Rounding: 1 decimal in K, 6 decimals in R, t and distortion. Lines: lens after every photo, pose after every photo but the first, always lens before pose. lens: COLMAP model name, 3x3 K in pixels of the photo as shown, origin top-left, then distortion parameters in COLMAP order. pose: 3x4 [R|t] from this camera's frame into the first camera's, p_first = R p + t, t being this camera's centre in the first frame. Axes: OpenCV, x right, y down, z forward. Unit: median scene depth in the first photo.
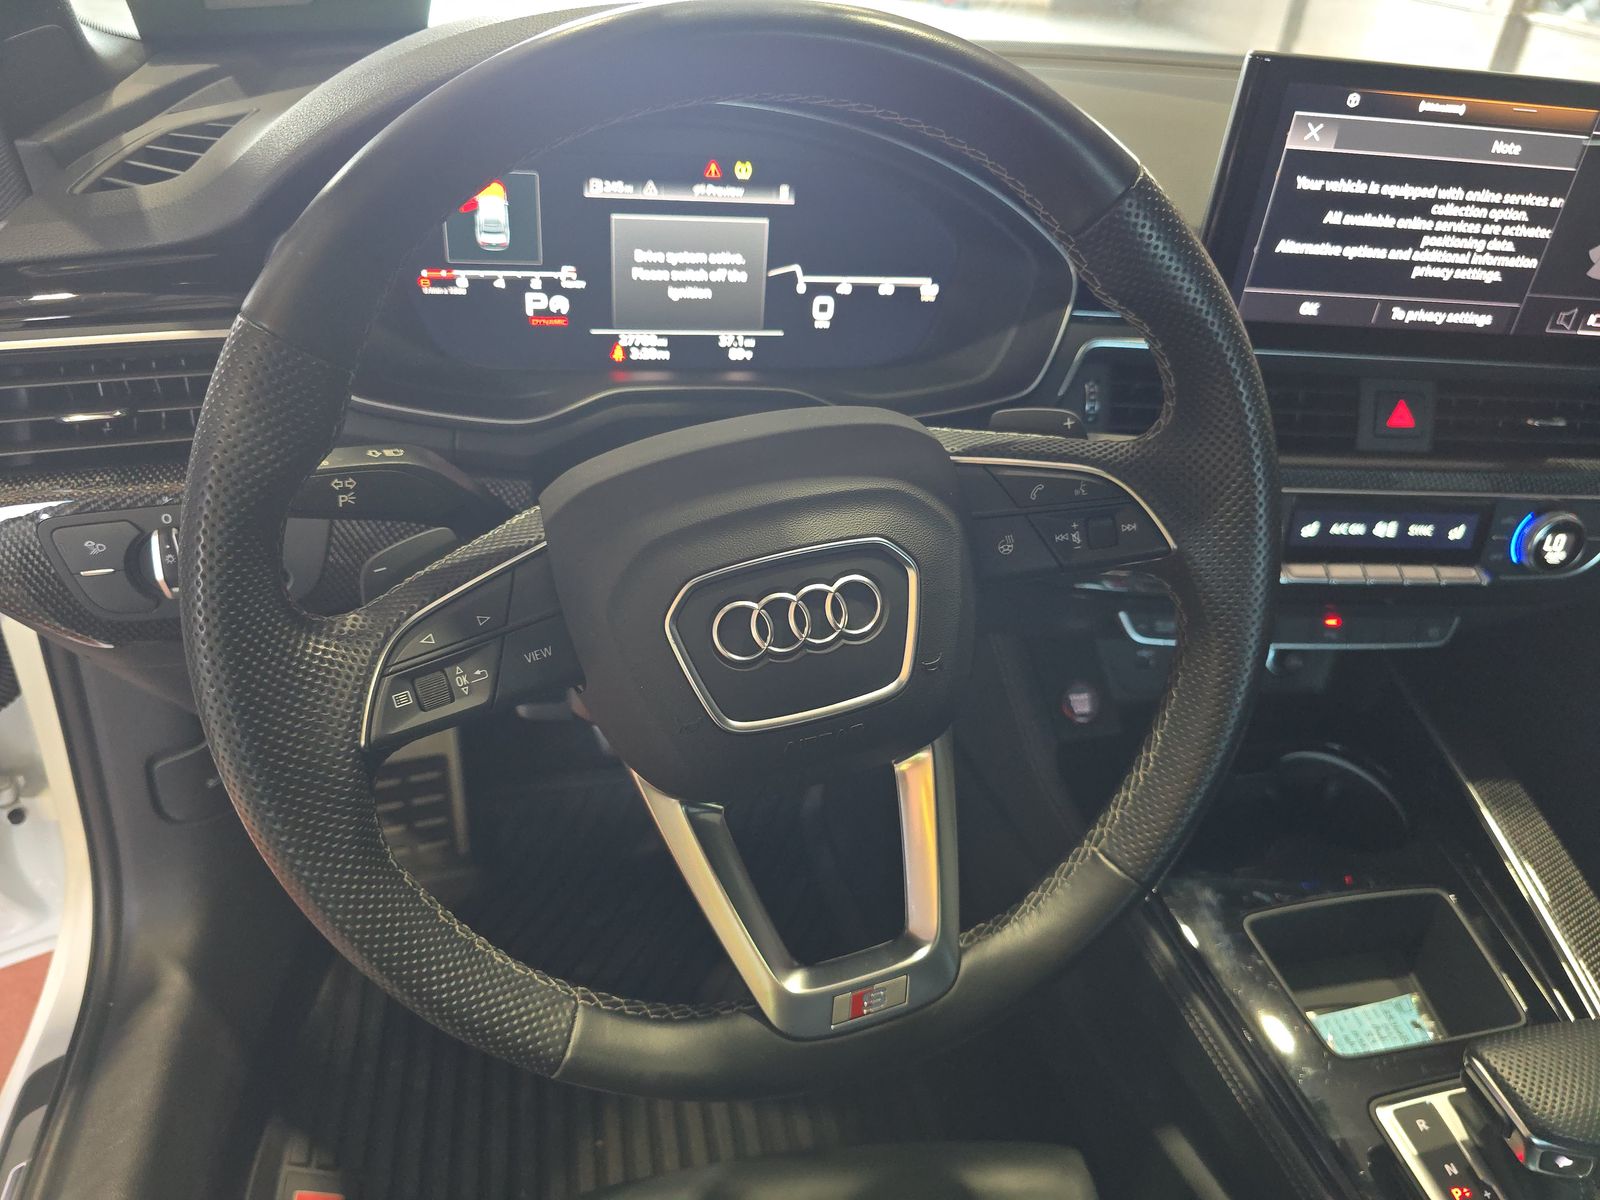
lens RADIAL K [[1095.7, 0, 799.9], [0, 1095.7, 586.4], [0, 0, 1]] dist [0.026928, -0.030653]
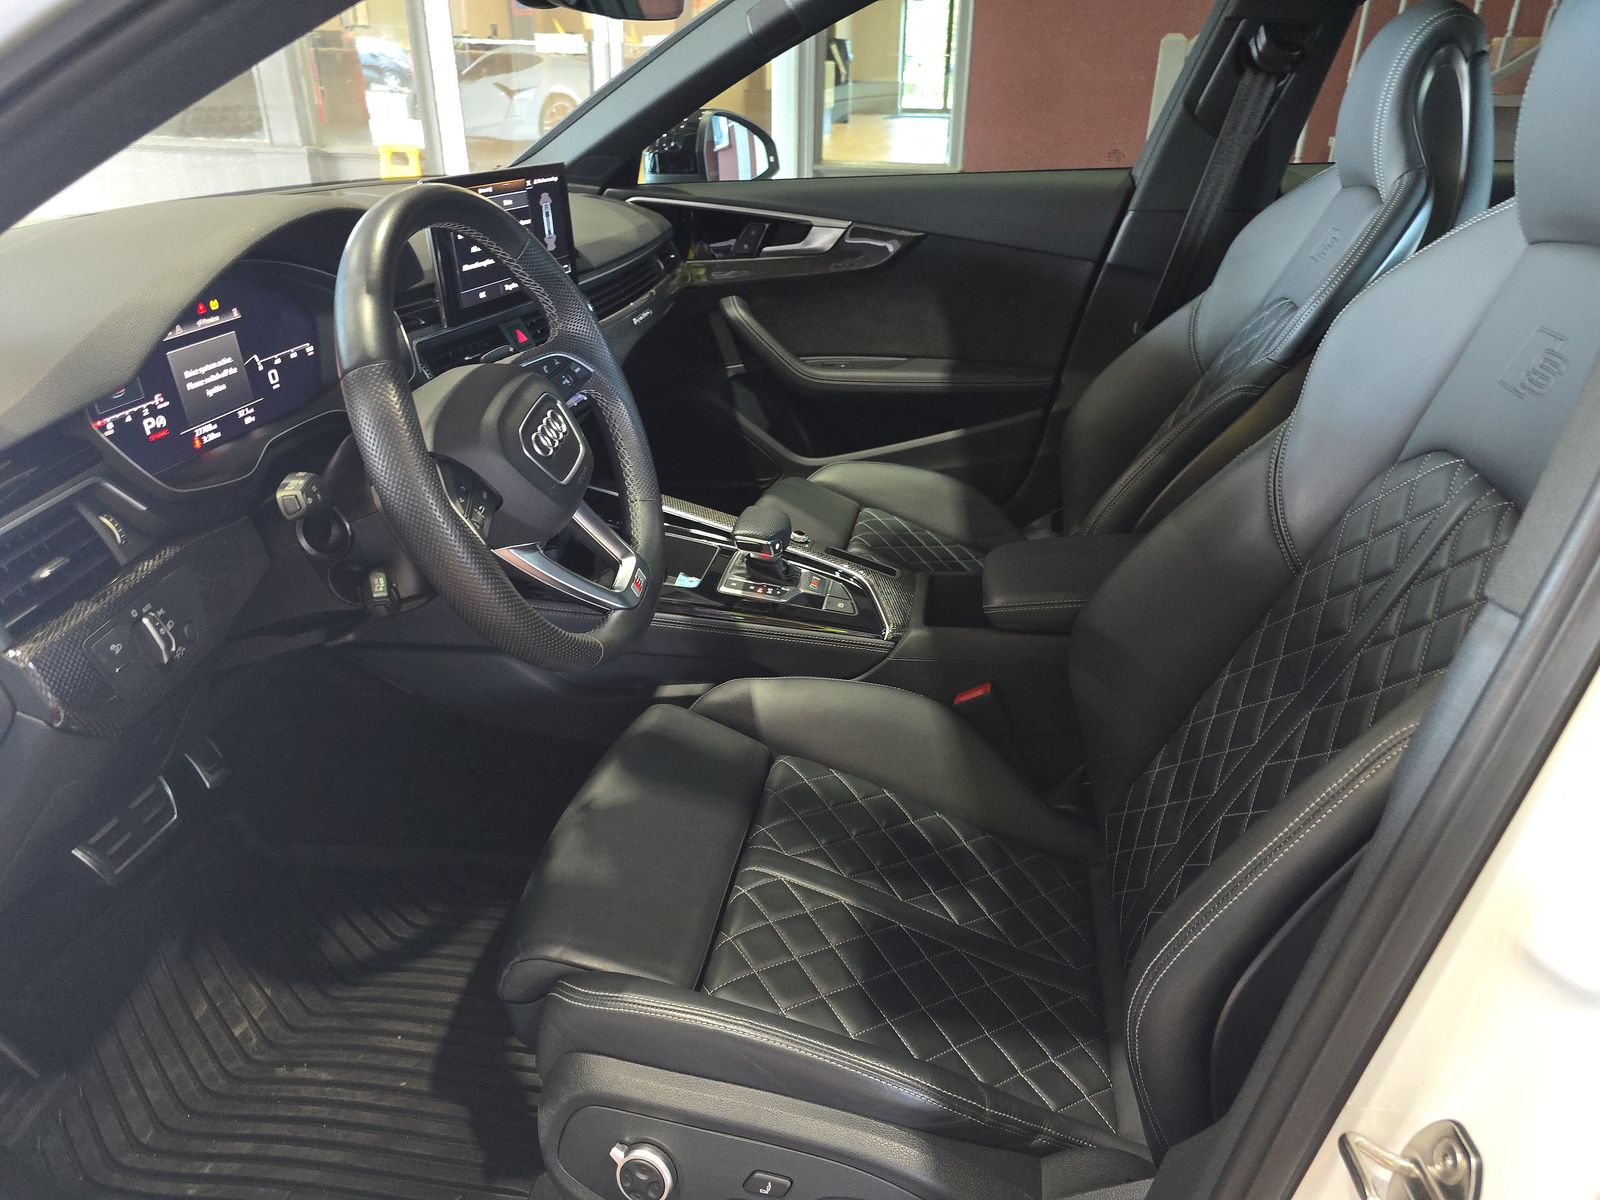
lens RADIAL K [[1095.7, 0, 805.4], [0, 1095.7, 598.5], [0, 0, 1]] dist [0.026928, -0.030653]
pose [[0.363613, -0.468109, 0.805394, -1.187460], [0.519464, 0.819561, 0.241819, 0.022505], [-0.773268, 0.330445, 0.541168, -0.356574]]
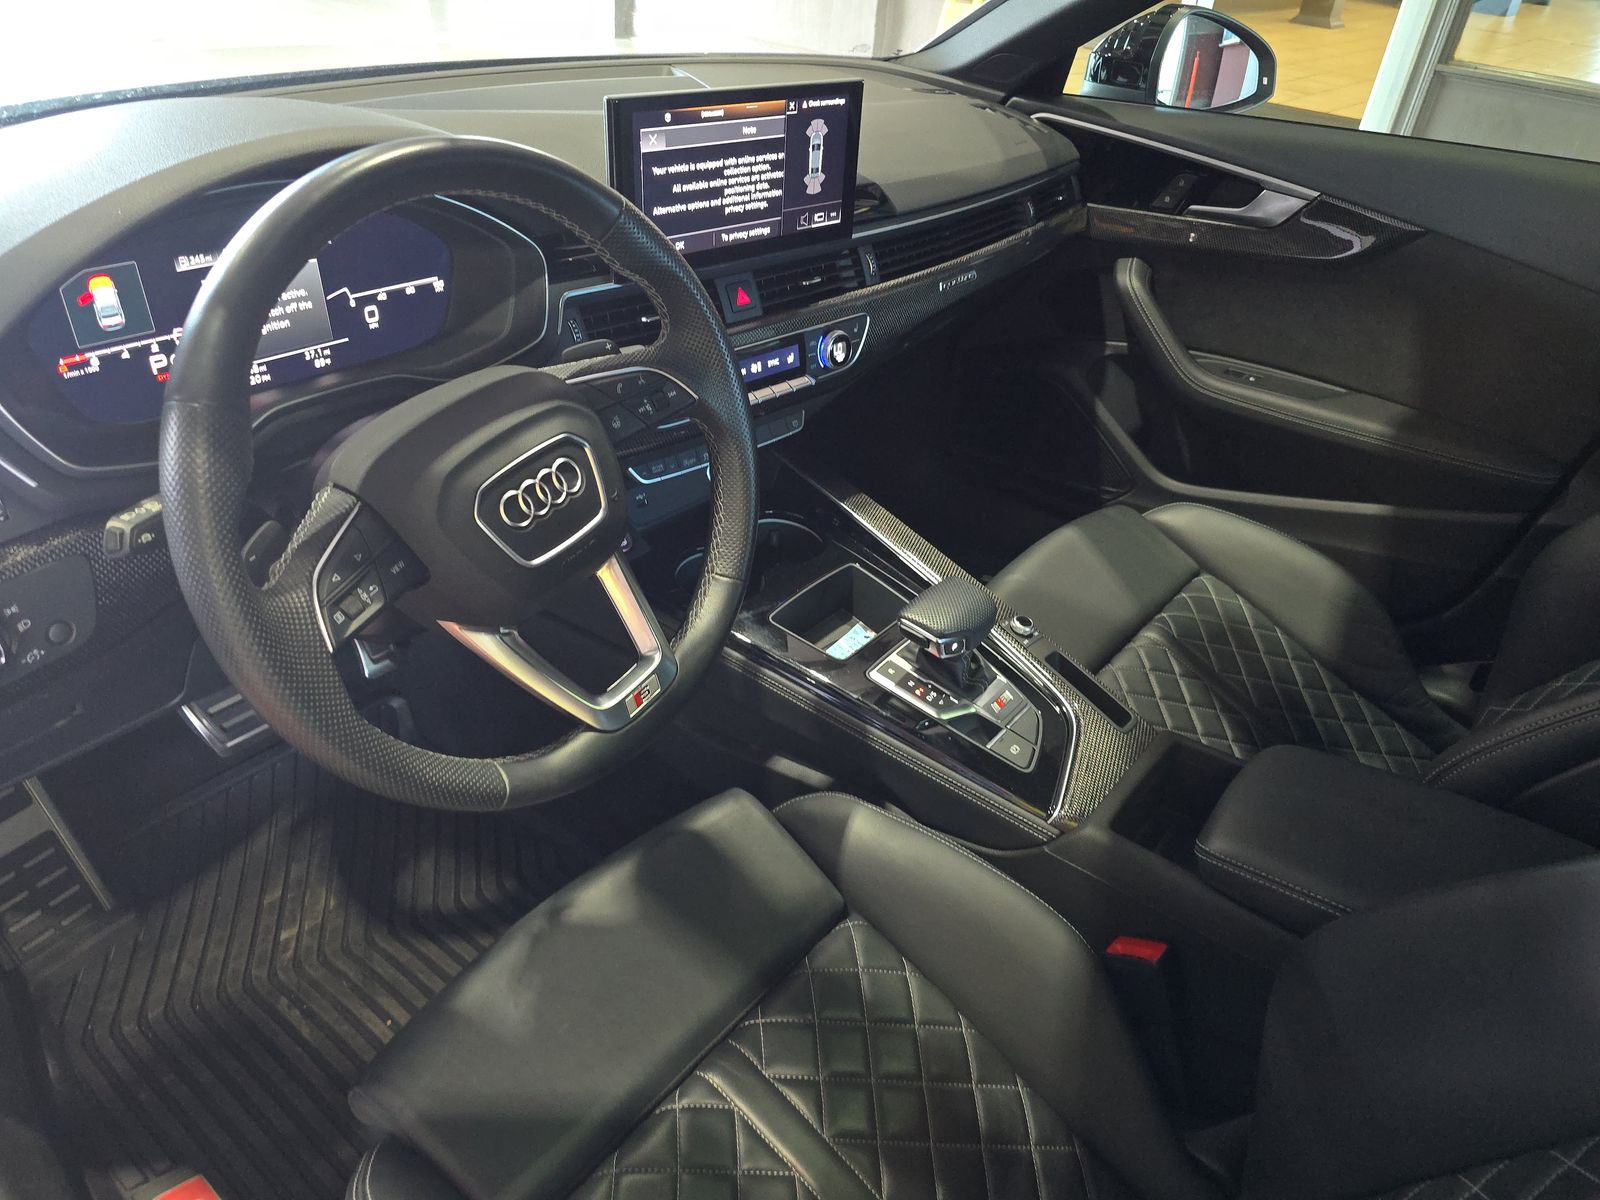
lens RADIAL K [[1095.7, 0, 795.5], [0, 1095.7, 590.5], [0, 0, 1]] dist [0.026928, -0.030653]
pose [[0.781297, -0.360420, 0.509581, -0.405064], [0.326492, 0.931819, 0.158482, 0.019433], [-0.531957, 0.042553, 0.845702, -0.426155]]
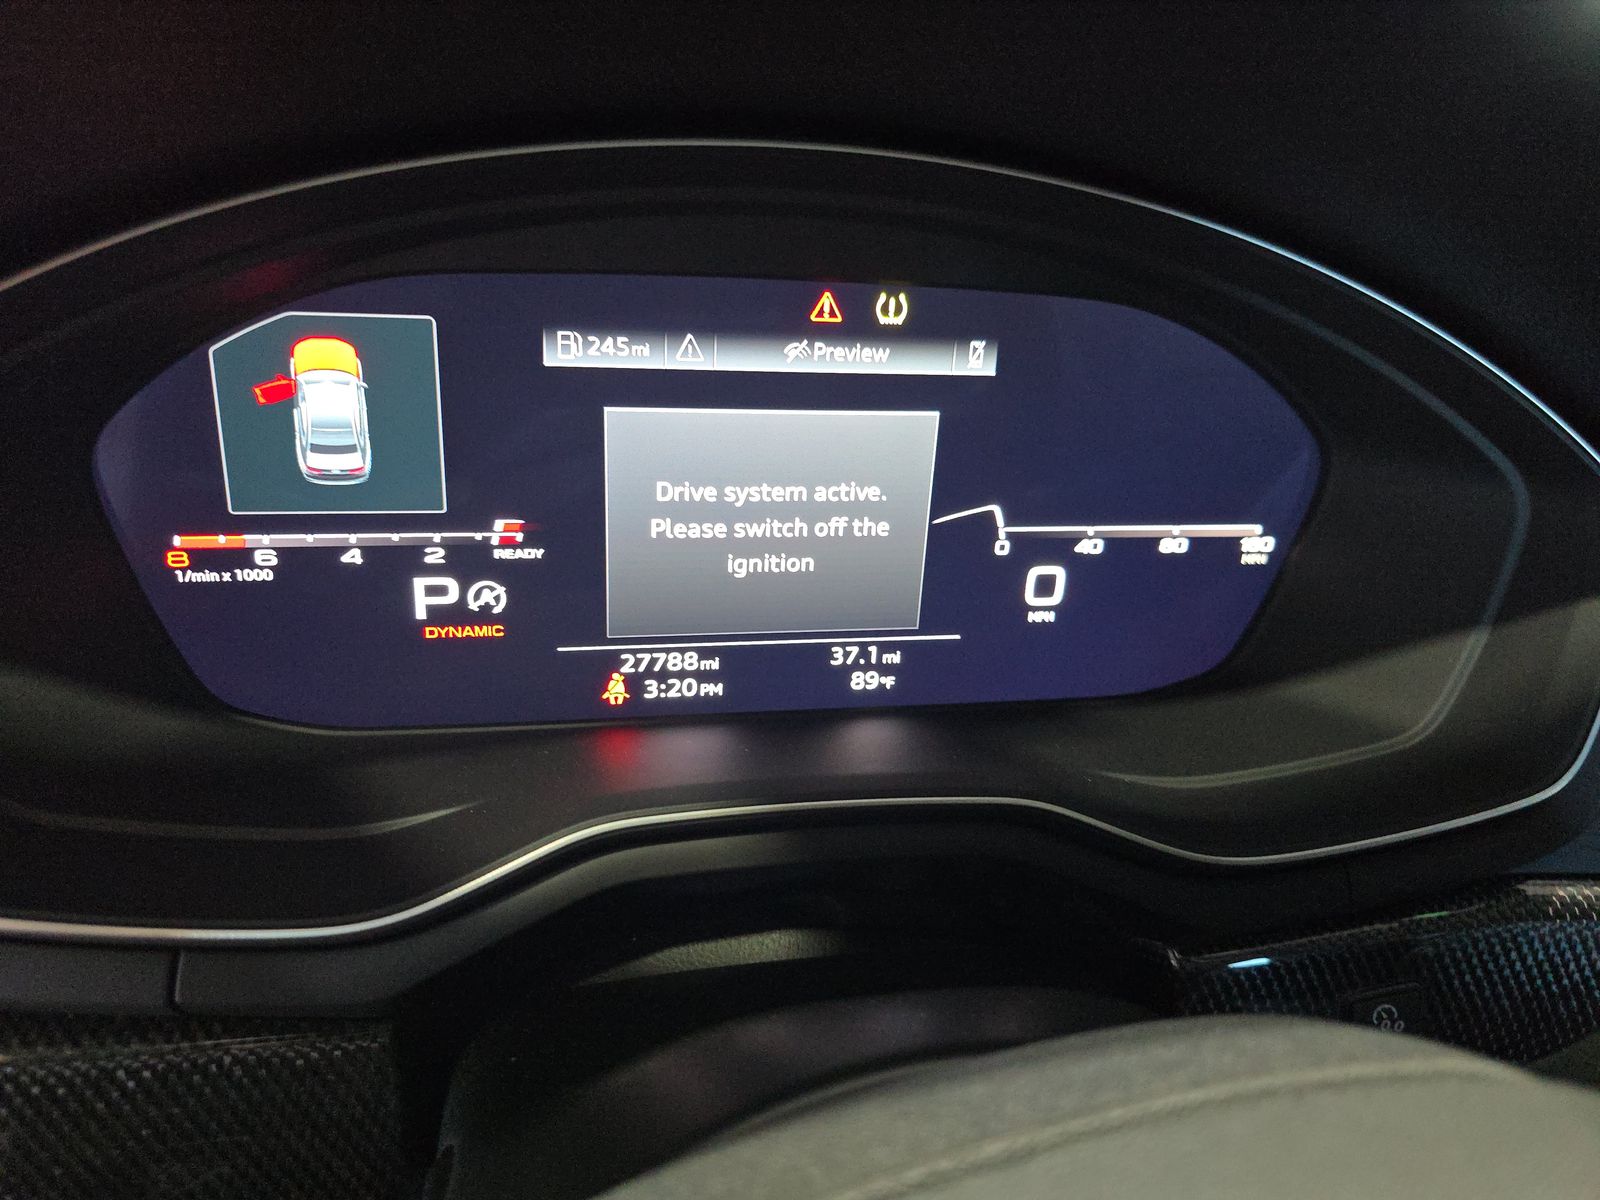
lens RADIAL K [[1095.7, 0, 800.0], [0, 1095.7, 595.0], [0, 0, 1]] dist [0.026928, -0.030653]
pose [[0.999552, -0.008966, -0.028567, -0.076398], [0.004841, 0.989955, -0.141303, -0.193191], [0.029547, 0.141101, 0.989554, 0.555069]]
